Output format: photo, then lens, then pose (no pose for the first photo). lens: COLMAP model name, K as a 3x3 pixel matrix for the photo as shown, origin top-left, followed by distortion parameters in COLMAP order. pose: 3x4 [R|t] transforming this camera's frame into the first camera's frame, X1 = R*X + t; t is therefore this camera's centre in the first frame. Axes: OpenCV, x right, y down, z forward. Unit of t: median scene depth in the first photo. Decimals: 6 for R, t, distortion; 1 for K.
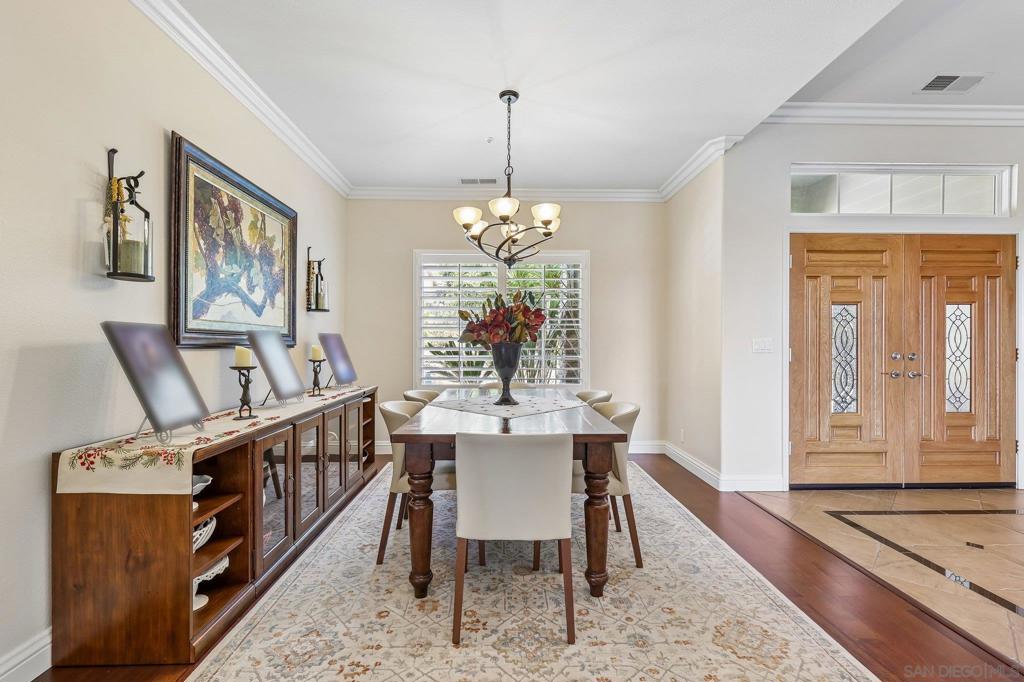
lens RADIAL K [[454.9, 0, 512.0], [0, 454.9, 341.0], [0, 0, 1]] dist [0.001799, 0.000257]
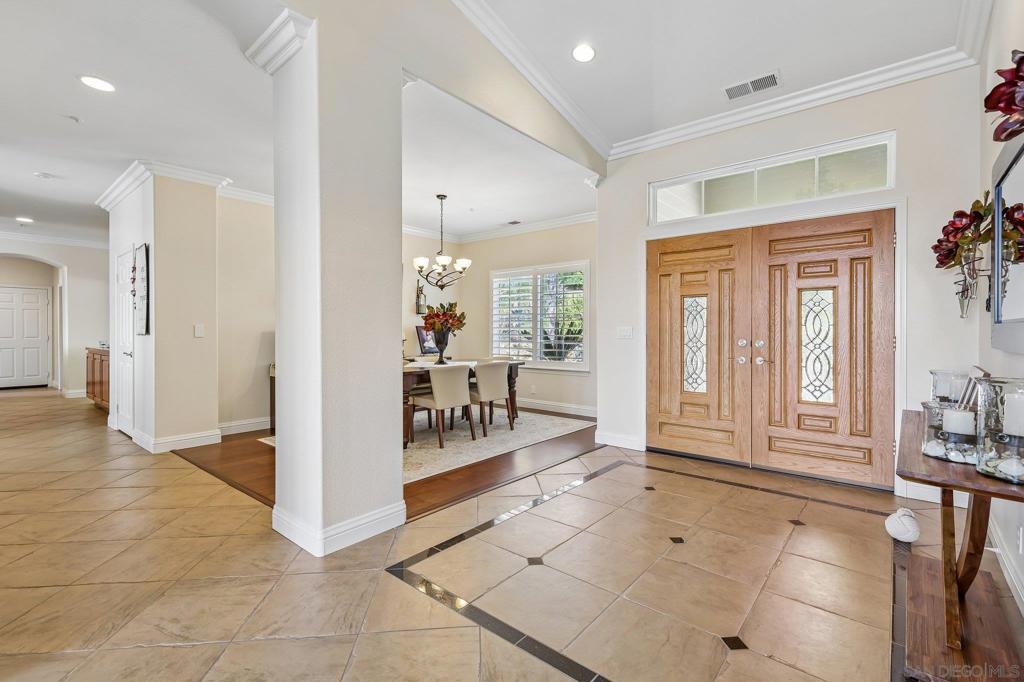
lens RADIAL K [[452.0, 0, 521.6], [0, 452.0, 336.6], [0, 0, 1]] dist [0.001133, 0.000146]
pose [[0.752761, 0.005498, -0.658271, 1.155297], [0.001383, 0.999950, 0.009934, 0.007004], [0.658292, -0.008388, 0.752716, -0.134619]]
